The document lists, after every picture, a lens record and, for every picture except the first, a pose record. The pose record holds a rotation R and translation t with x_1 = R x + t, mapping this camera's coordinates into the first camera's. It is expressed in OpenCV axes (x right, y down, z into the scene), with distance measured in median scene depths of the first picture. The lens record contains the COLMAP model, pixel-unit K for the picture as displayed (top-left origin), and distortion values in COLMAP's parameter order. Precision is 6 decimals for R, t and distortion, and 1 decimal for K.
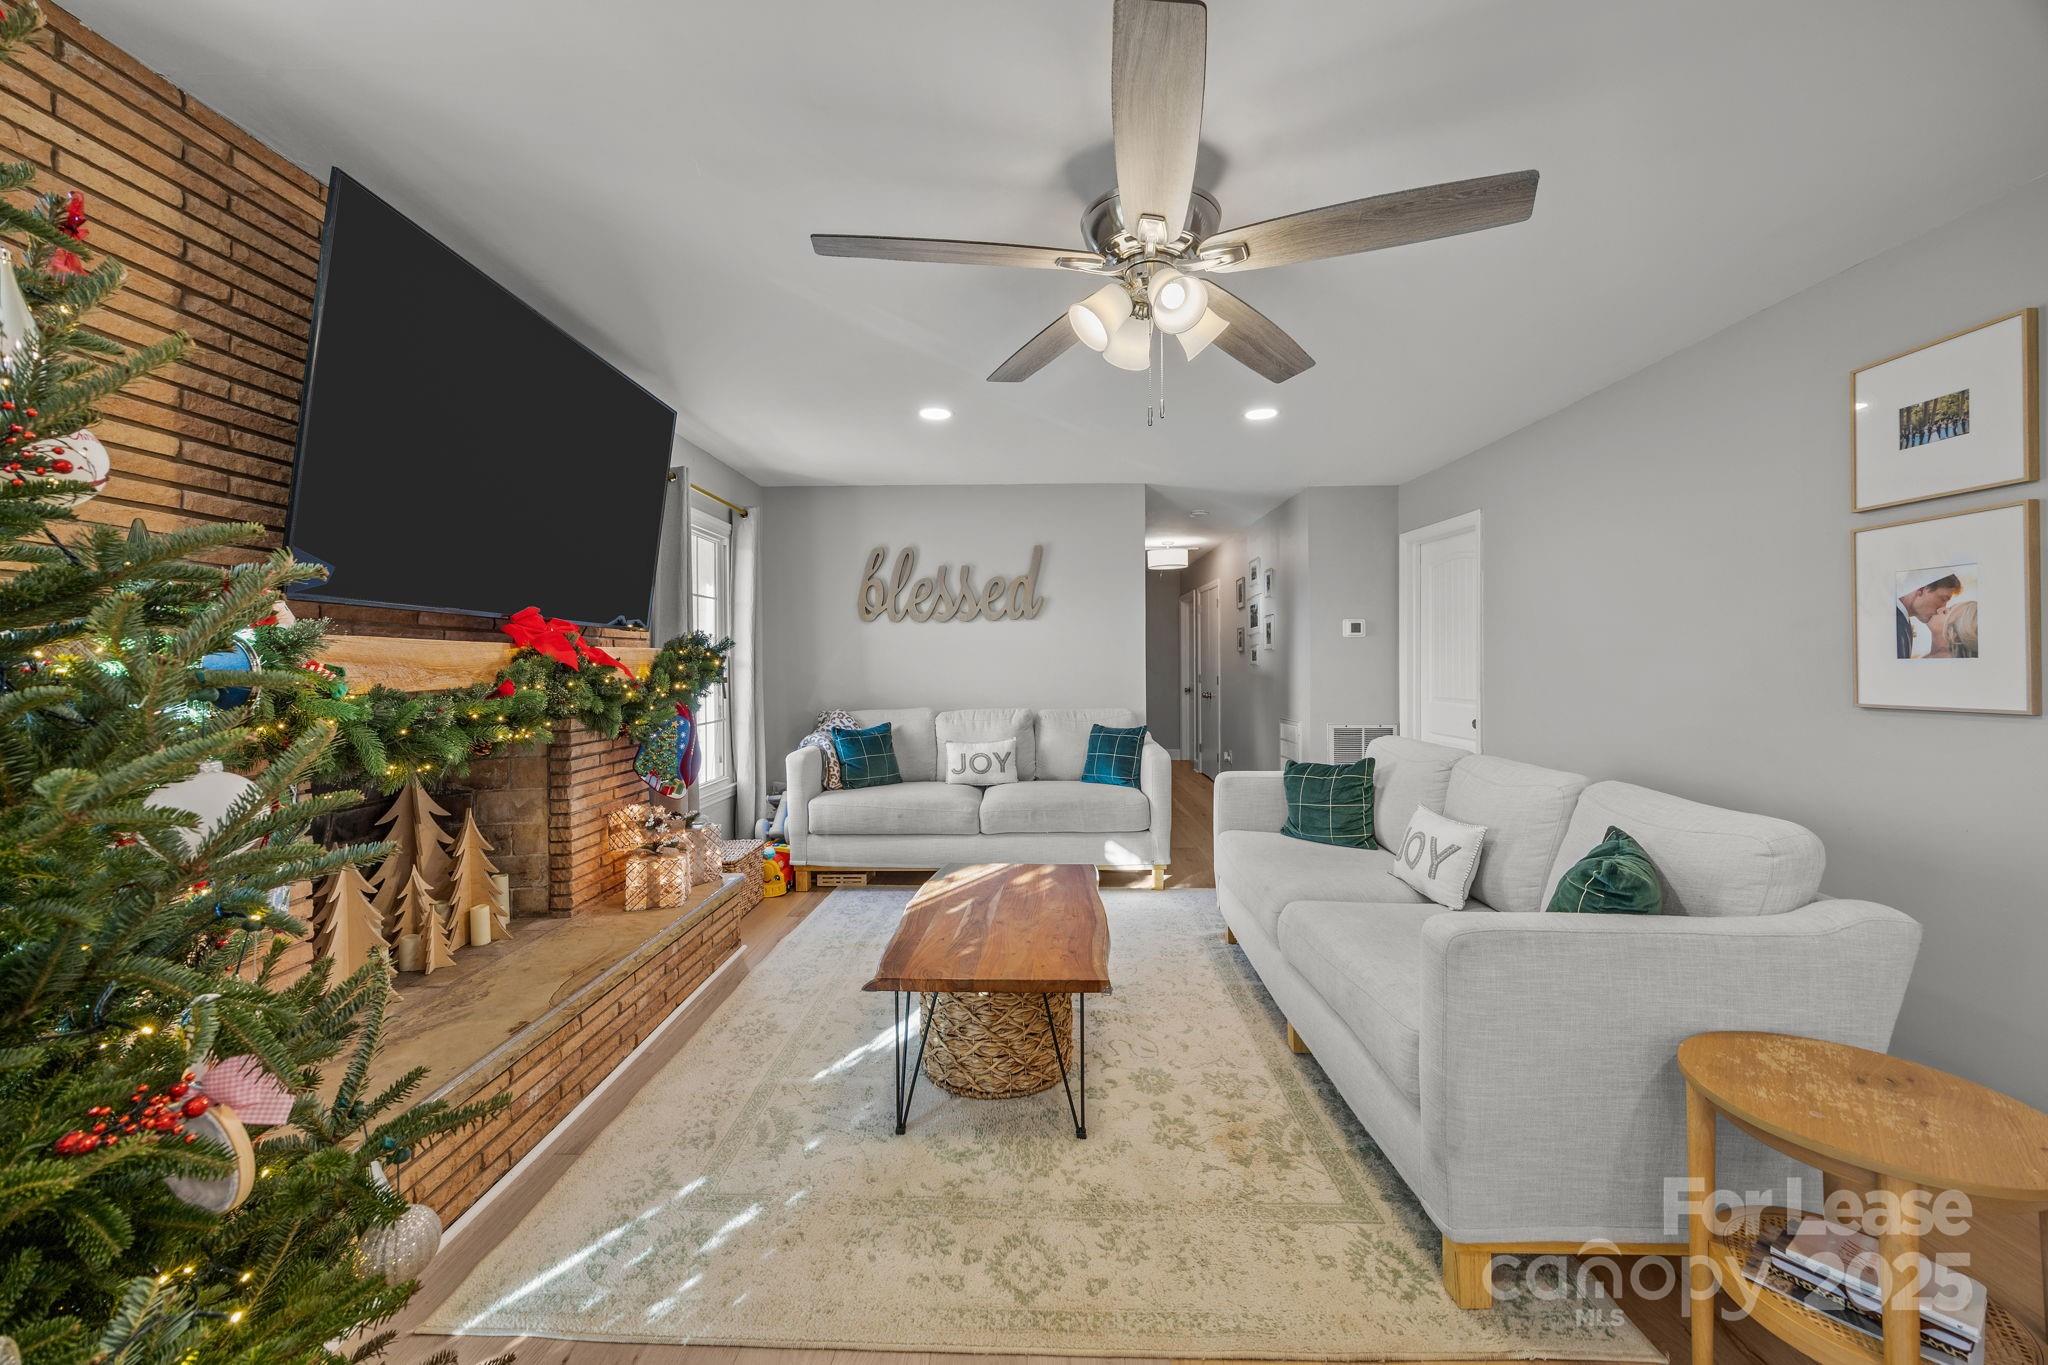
lens RADIAL K [[785.9, 0, 1048.9], [0, 785.9, 656.2], [0, 0, 1]] dist [-0.001668, 0.000505]
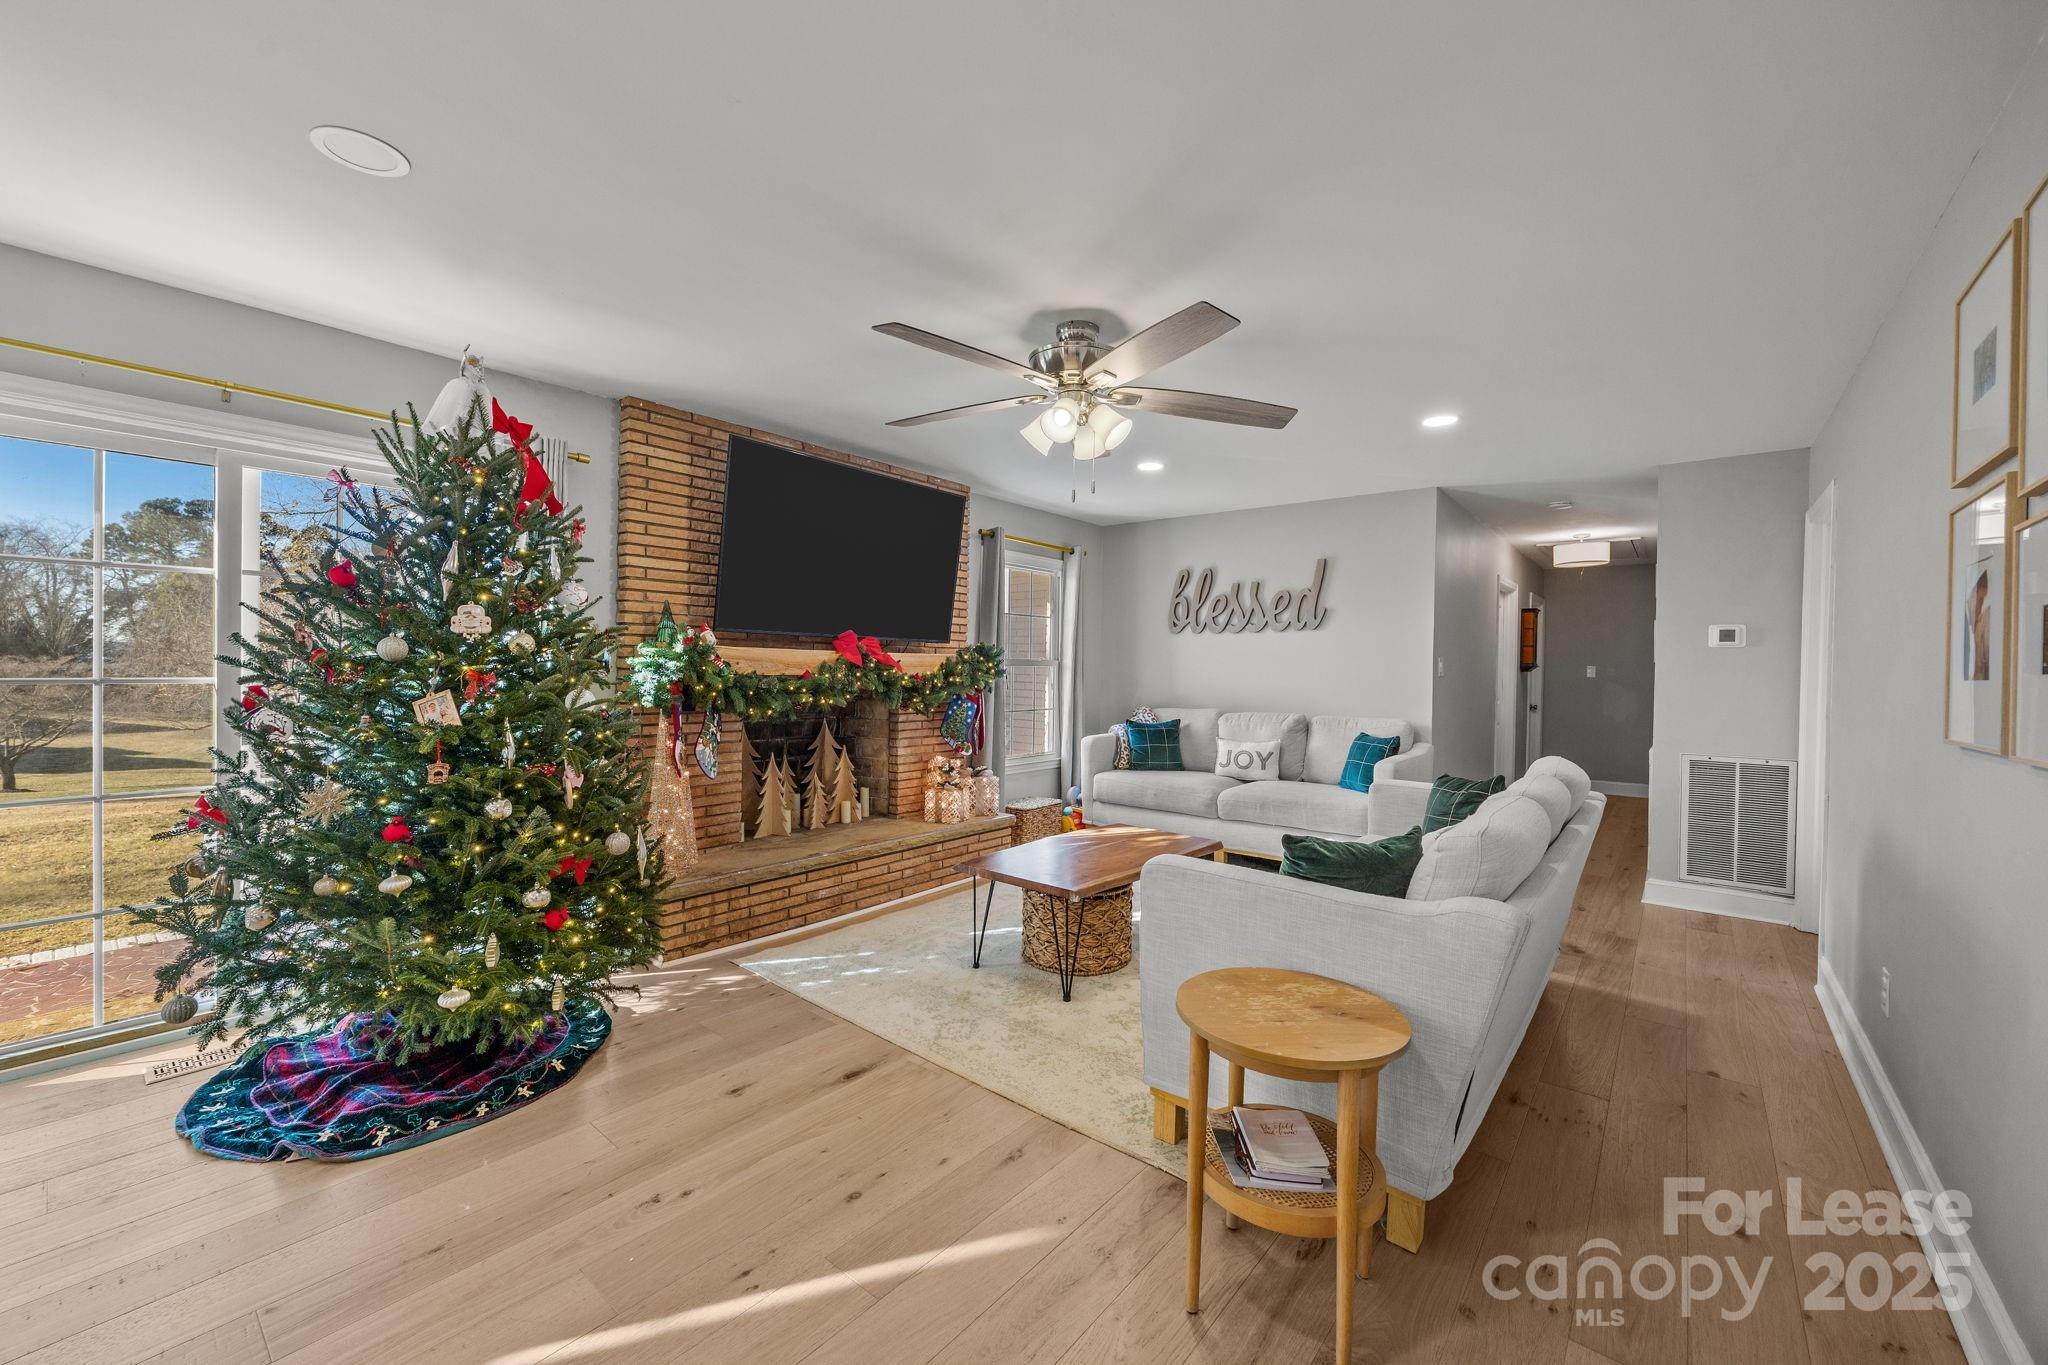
lens RADIAL K [[785.9, 0, 1027.6], [0, 785.9, 671.0], [0, 0, 1]] dist [-0.001668, 0.000505]
pose [[0.786380, 0.020499, -0.617403, 0.369719], [-0.014632, 0.999787, 0.014558, -0.001793], [0.617570, -0.002414, 0.786512, -0.070509]]
